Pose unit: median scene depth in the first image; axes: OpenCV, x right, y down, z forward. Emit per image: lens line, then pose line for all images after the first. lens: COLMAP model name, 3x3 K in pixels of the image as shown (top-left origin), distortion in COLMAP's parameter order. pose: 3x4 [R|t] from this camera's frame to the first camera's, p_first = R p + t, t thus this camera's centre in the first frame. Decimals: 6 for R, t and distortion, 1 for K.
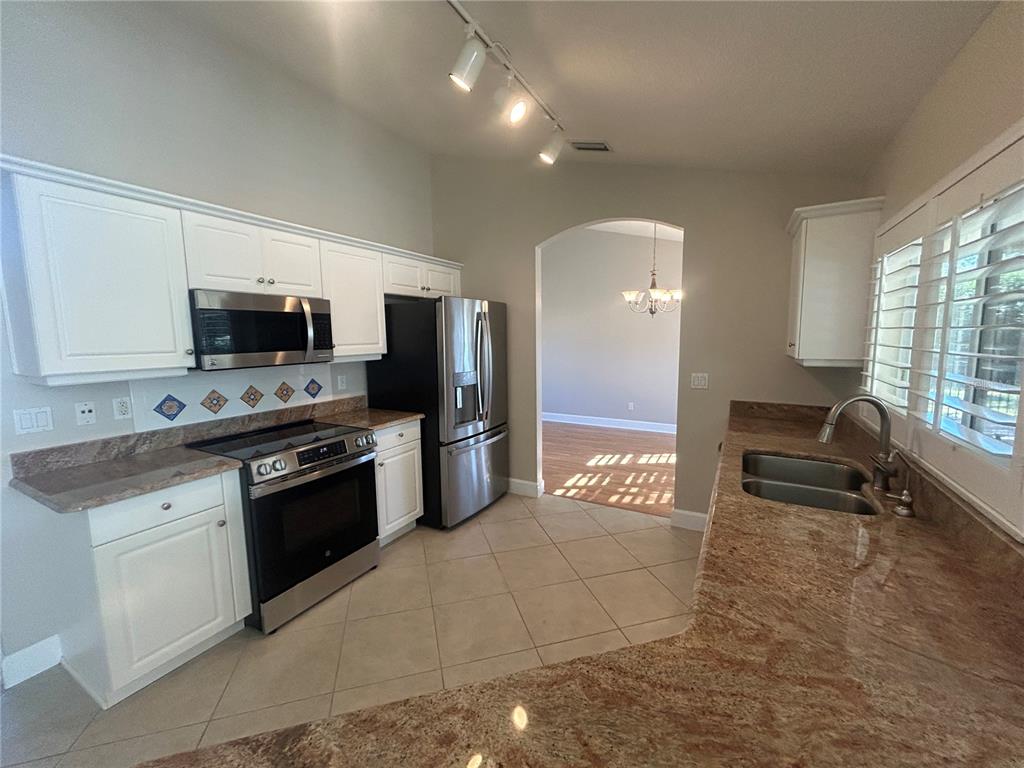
lens RADIAL K [[416.6, 0, 512.0], [0, 416.6, 384.0], [0, 0, 1]] dist [-0.003235, -0.000151]
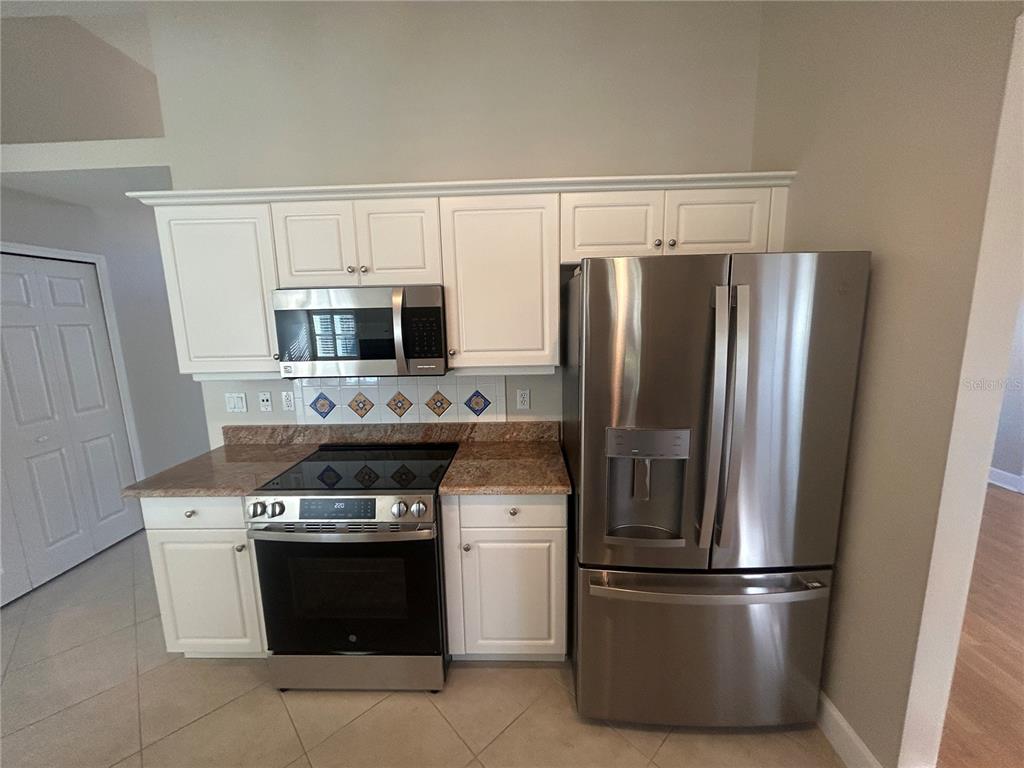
lens RADIAL K [[416.6, 0, 512.0], [0, 416.6, 384.0], [0, 0, 1]] dist [-0.003235, -0.000151]
pose [[0.457662, 0.155038, -0.875505, 0.221497], [-0.088882, 0.987725, 0.128448, -0.133685], [0.884672, 0.019031, 0.465825, 0.742218]]
